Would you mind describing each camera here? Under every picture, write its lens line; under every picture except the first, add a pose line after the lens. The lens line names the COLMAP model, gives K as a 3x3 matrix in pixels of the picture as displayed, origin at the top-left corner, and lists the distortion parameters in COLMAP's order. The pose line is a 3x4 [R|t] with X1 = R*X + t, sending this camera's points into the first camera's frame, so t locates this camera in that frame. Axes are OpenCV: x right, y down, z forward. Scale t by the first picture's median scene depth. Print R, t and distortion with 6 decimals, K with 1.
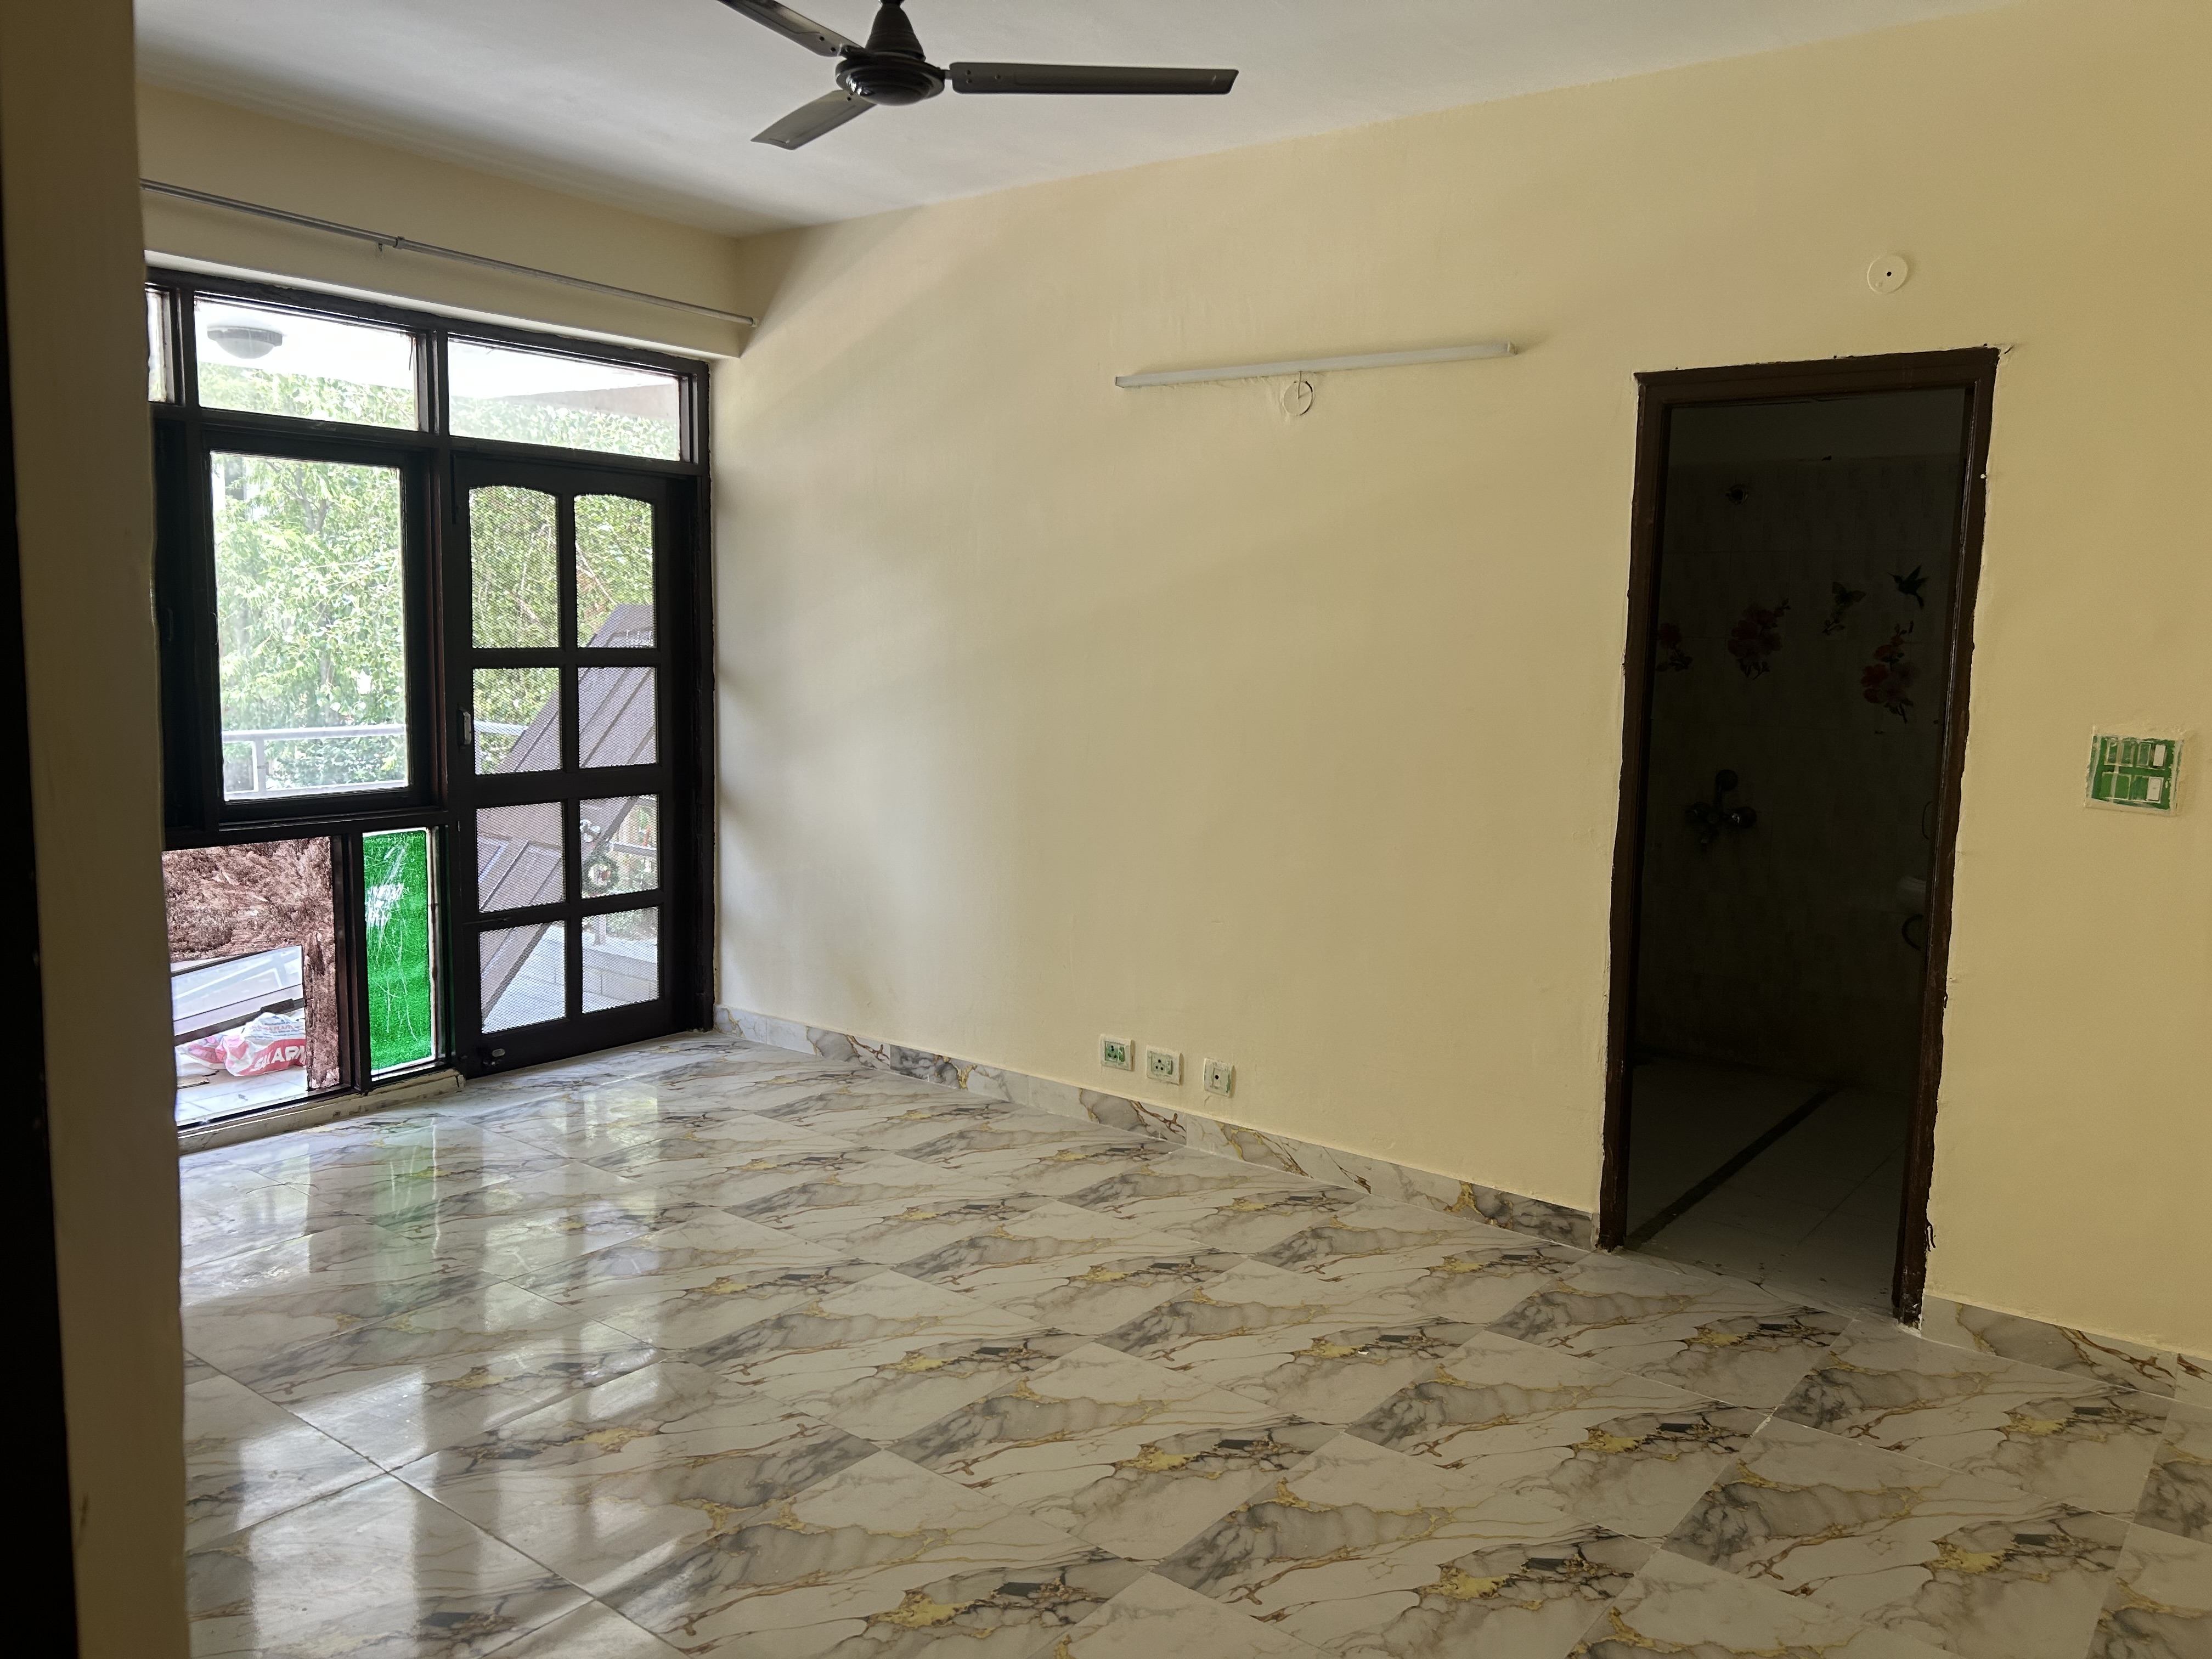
lens RADIAL K [[1672.6, 0, 1103.6], [0, 1672.6, 873.8], [0, 0, 1]] dist [0.000395, 0.003157]
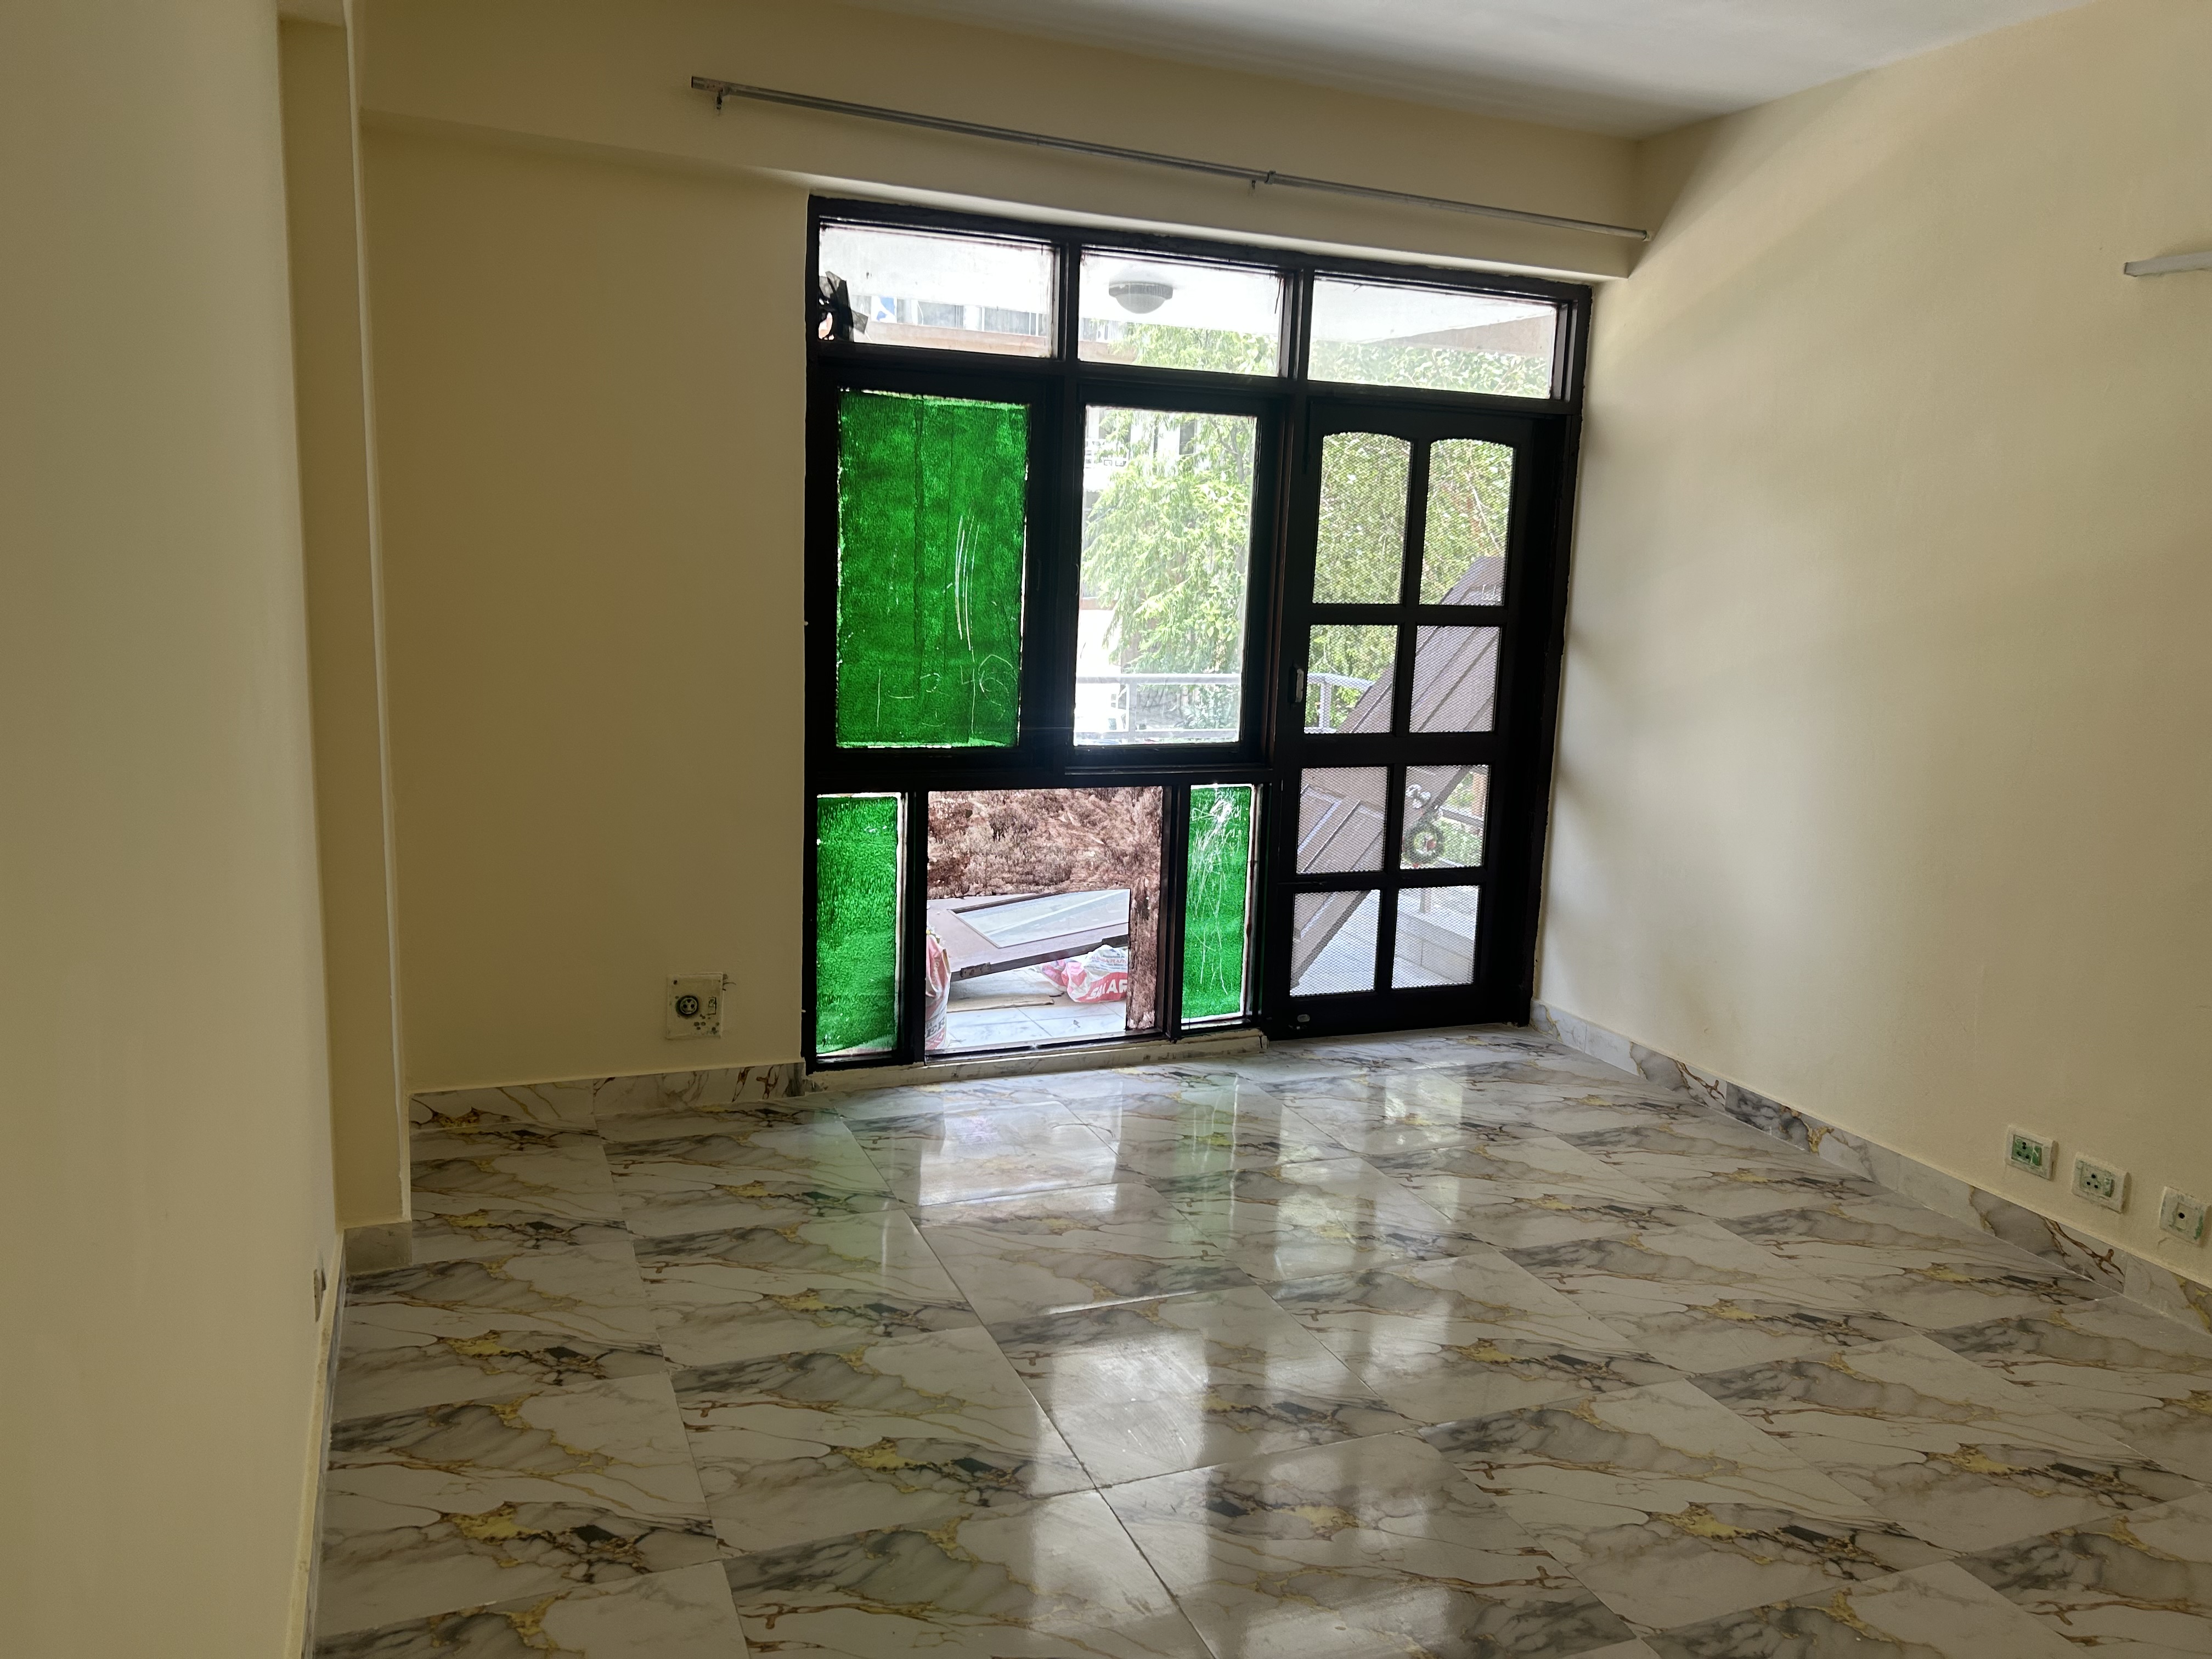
lens RADIAL K [[1661.0, 0, 1109.9], [0, 1661.0, 838.4], [0, 0, 1]] dist [0.014280, -0.016373]
pose [[0.868550, 0.095299, -0.486353, -0.000936], [-0.088705, 0.995384, 0.036630, -0.024429], [0.487599, 0.011326, 0.872994, 0.111206]]
